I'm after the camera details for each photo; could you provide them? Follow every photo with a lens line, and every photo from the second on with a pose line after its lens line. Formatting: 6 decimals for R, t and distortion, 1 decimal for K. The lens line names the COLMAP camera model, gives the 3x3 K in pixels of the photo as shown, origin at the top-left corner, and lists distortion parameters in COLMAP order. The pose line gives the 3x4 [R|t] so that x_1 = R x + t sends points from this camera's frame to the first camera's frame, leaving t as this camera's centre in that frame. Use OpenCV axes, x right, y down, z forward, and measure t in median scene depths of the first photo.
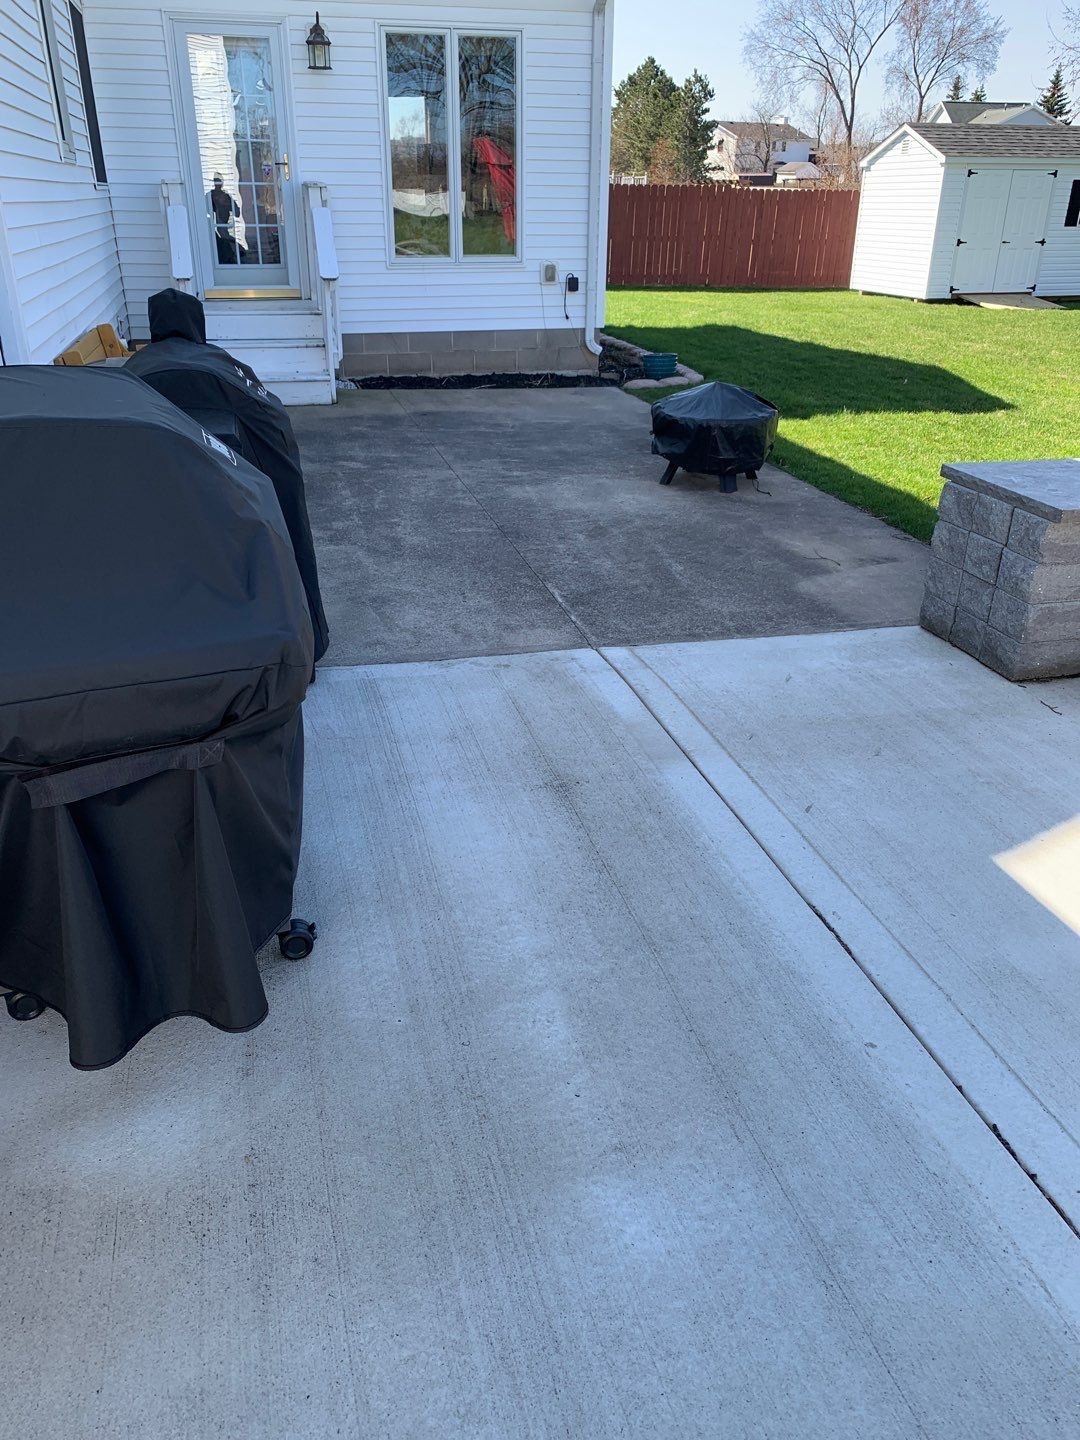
lens RADIAL K [[1204.8, 0, 540.0], [0, 1204.8, 720.0], [0, 0, 1]] dist [-0.003633, 0.053137]
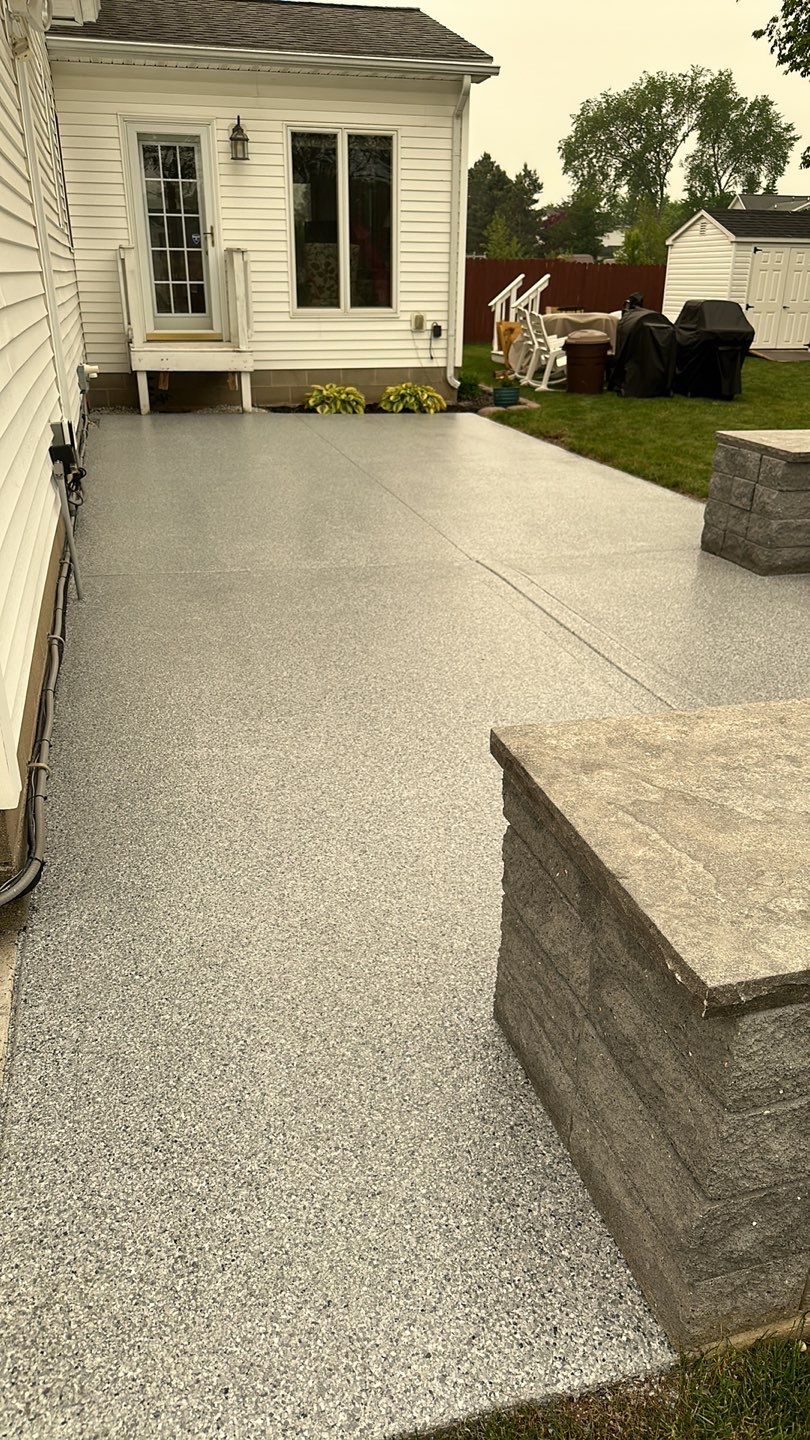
lens RADIAL K [[1062.3, 0, 404.7], [0, 1062.3, 747.5], [0, 0, 1]] dist [0.000850, 0.001168]
pose [[0.999889, -0.002887, 0.014590, -0.023908], [0.002768, 0.999963, 0.008168, 0.063316], [-0.014613, -0.008127, 0.999860, -0.110498]]
